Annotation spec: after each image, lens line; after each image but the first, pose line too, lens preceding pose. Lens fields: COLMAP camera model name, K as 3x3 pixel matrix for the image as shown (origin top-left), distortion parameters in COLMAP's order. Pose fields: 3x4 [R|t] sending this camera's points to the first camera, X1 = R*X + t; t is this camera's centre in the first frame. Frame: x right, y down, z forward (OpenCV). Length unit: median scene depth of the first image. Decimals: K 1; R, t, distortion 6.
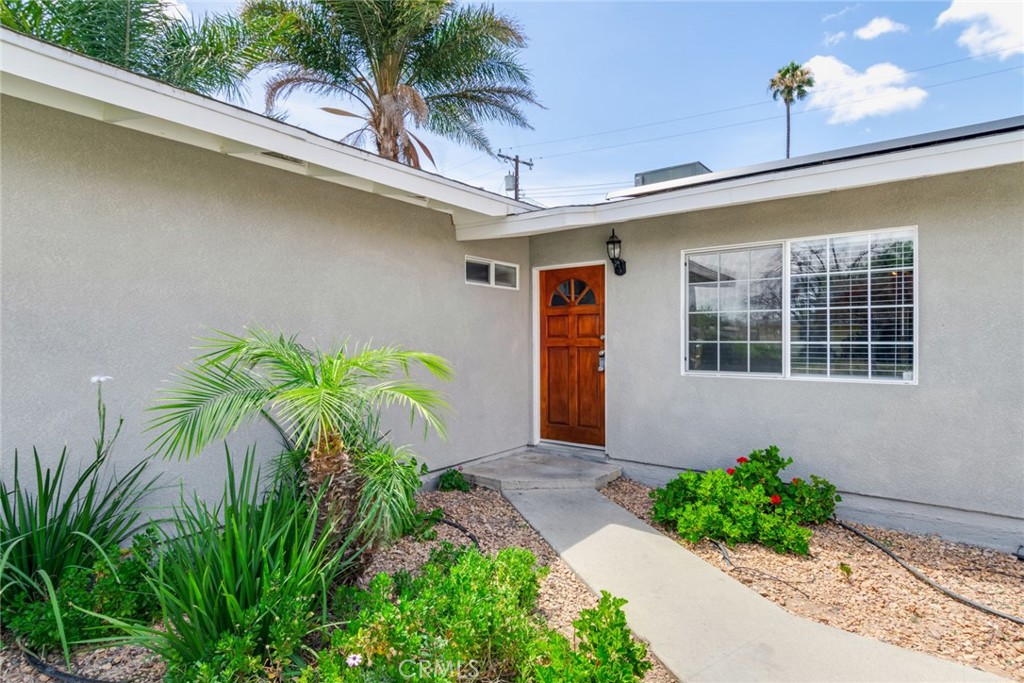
lens RADIAL K [[553.6, 0, 511.5], [0, 553.6, 343.4], [0, 0, 1]] dist [0.012450, -0.008963]
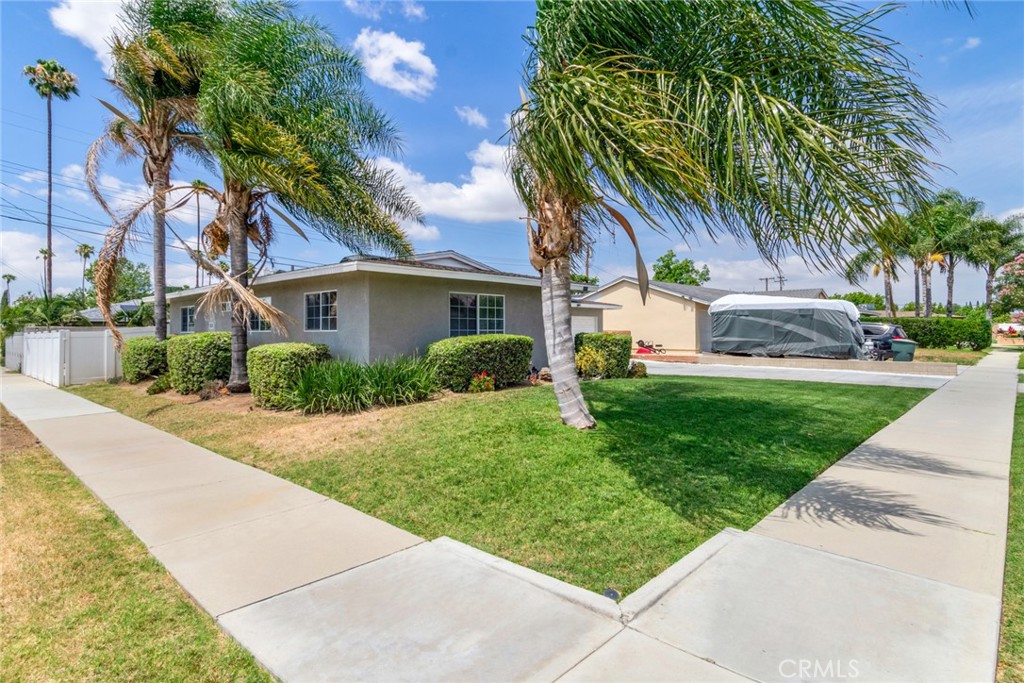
lens RADIAL K [[547.7, 0, 514.5], [0, 547.7, 337.6], [0, 0, 1]] dist [0.006049, 0.000833]
pose [[0.088659, -0.011462, 0.995996, -3.423599], [-0.001462, 0.999931, 0.011637, -0.002083], [-0.996061, -0.002488, 0.088636, 0.345408]]
